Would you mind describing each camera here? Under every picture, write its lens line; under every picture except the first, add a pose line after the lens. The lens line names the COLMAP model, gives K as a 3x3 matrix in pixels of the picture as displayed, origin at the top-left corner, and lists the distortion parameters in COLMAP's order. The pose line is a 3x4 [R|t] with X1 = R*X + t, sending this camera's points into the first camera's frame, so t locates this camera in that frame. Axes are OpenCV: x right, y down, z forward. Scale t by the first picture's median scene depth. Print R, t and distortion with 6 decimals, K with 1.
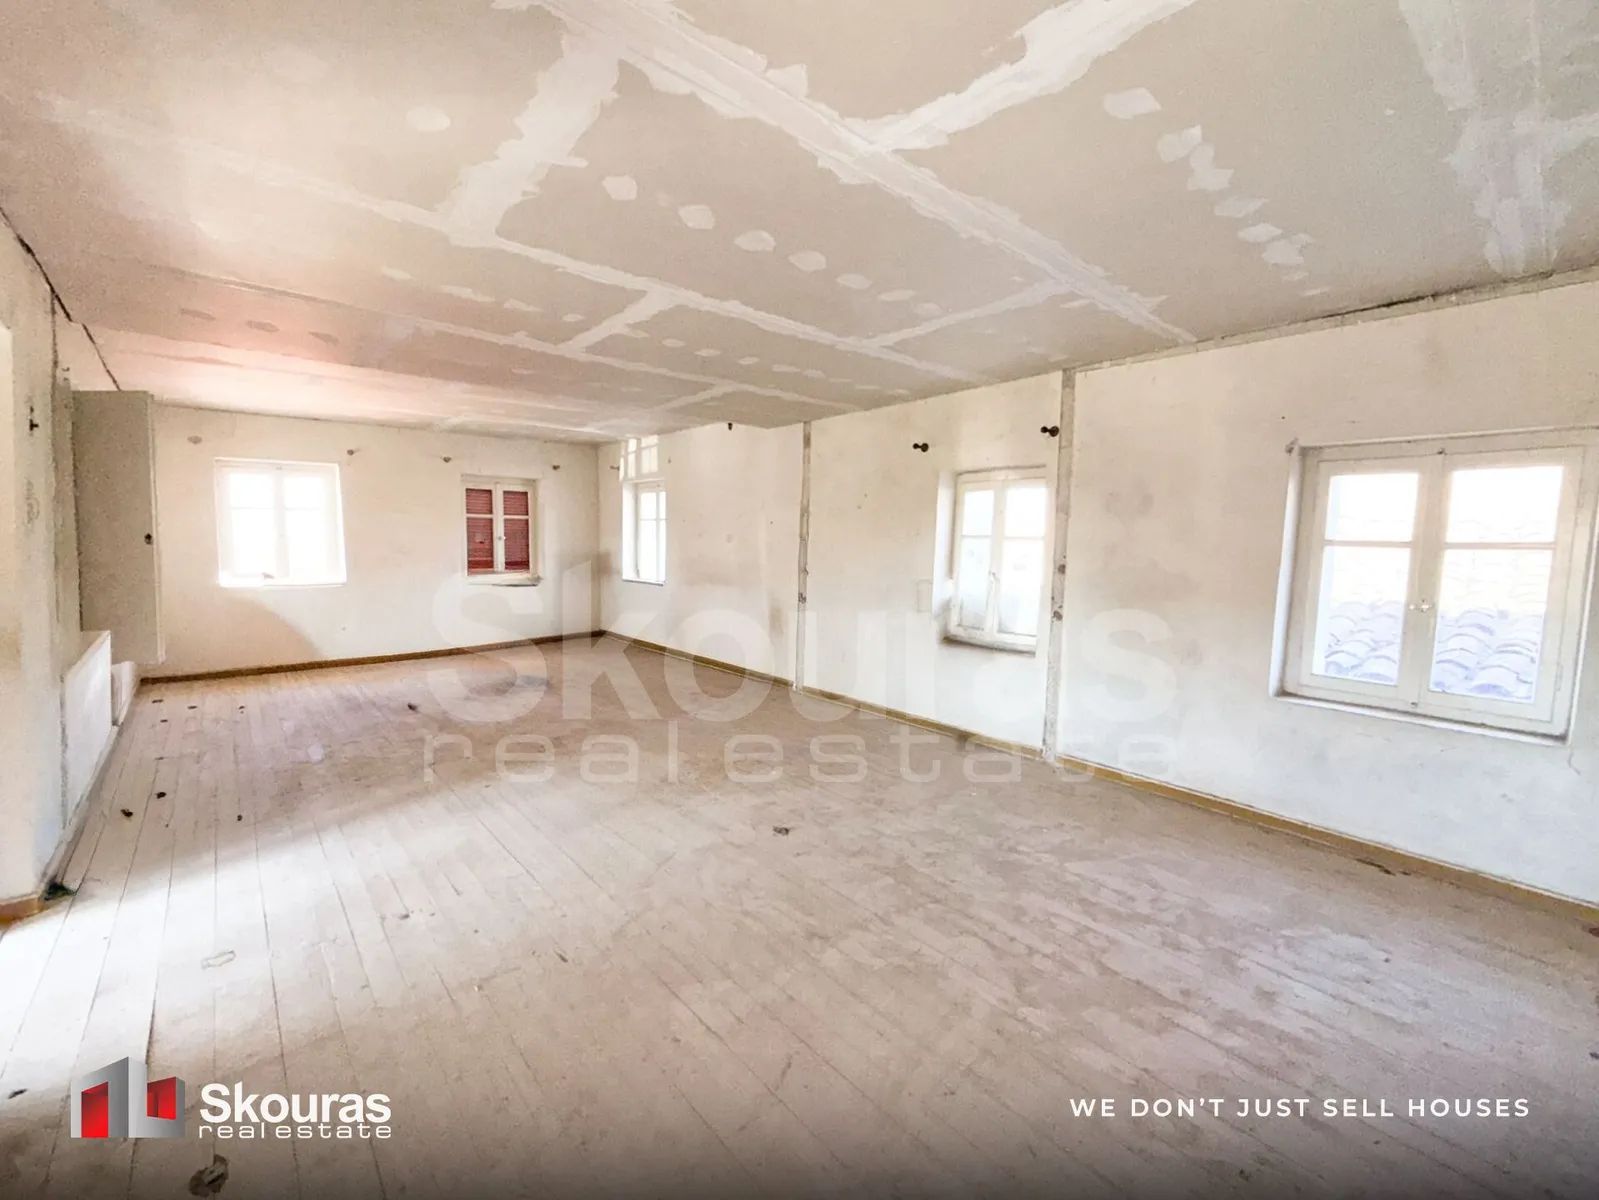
lens RADIAL K [[676.4, 0, 799.5], [0, 676.4, 600.0], [0, 0, 1]] dist [-0.001936, -0.000163]
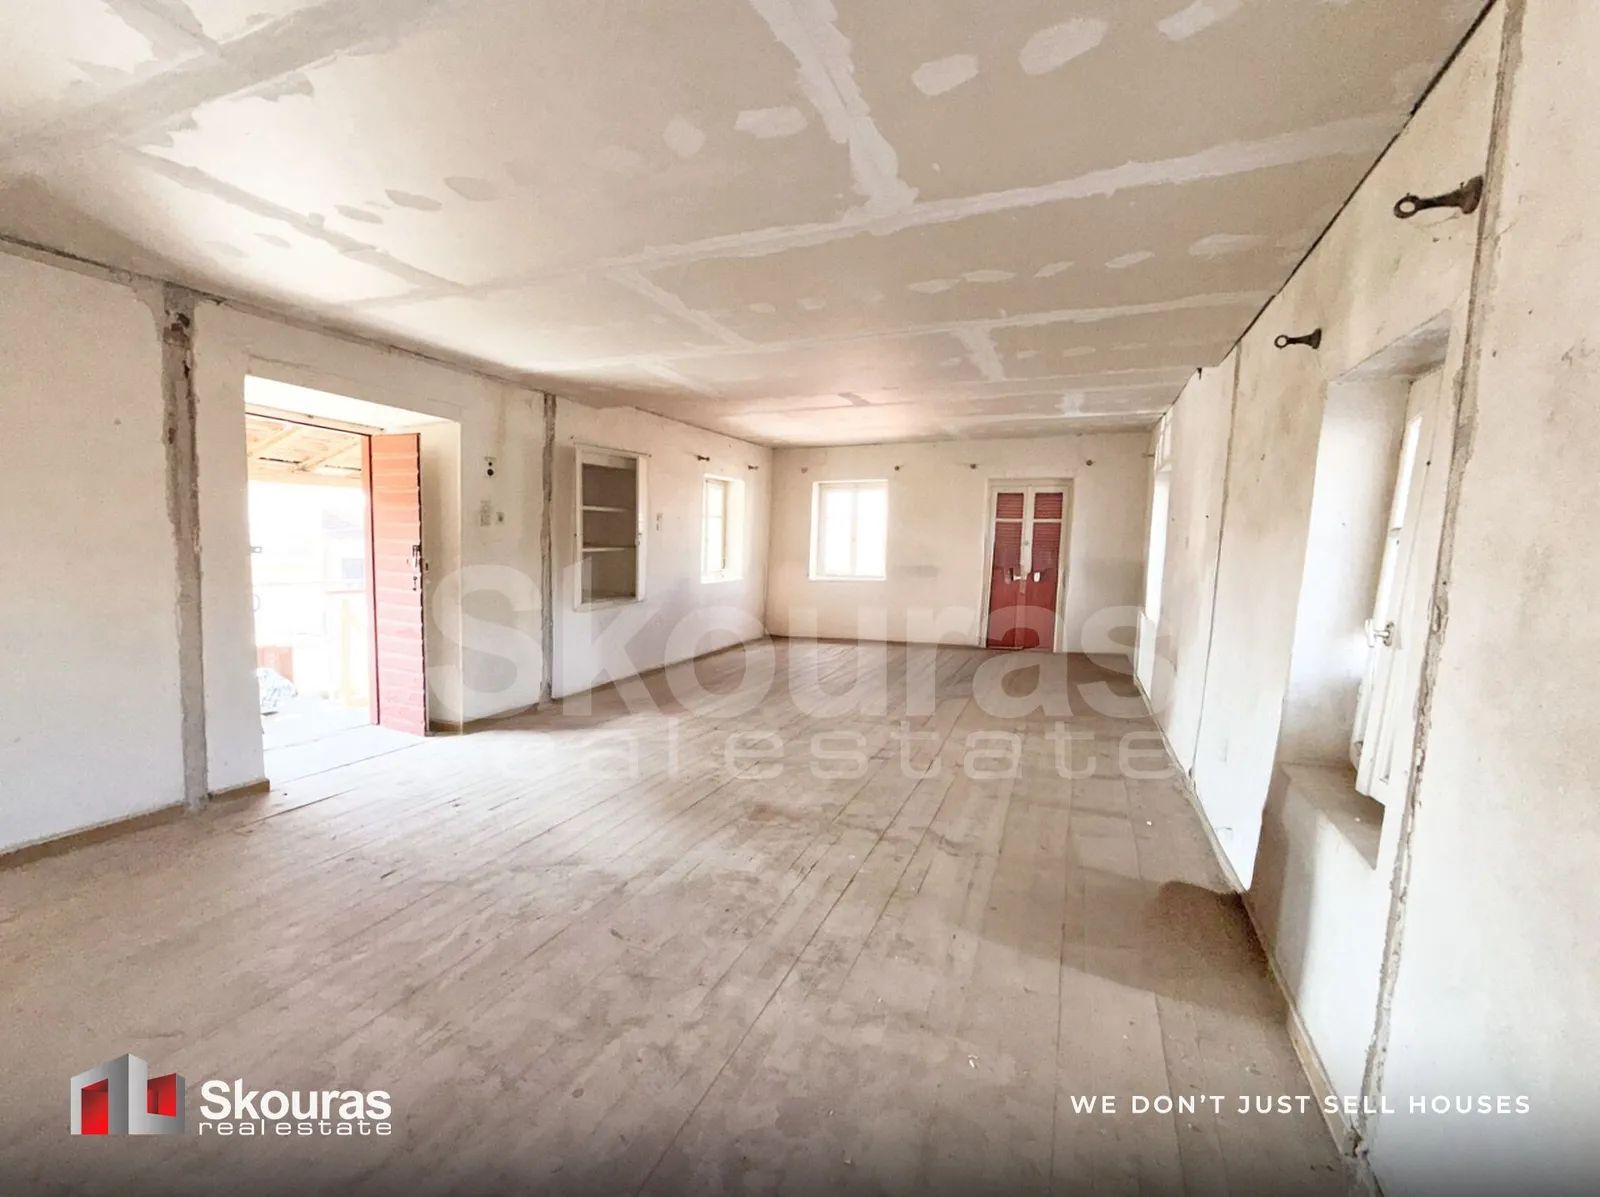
lens RADIAL K [[676.8, 0, 800.0], [0, 676.8, 598.5], [0, 0, 1]] dist [-0.001936, -0.000163]
pose [[0.431252, 0.076150, -0.899012, 0.596215], [-0.093708, 0.994823, 0.039314, -0.045942], [0.897352, 0.067290, 0.436155, 0.645107]]
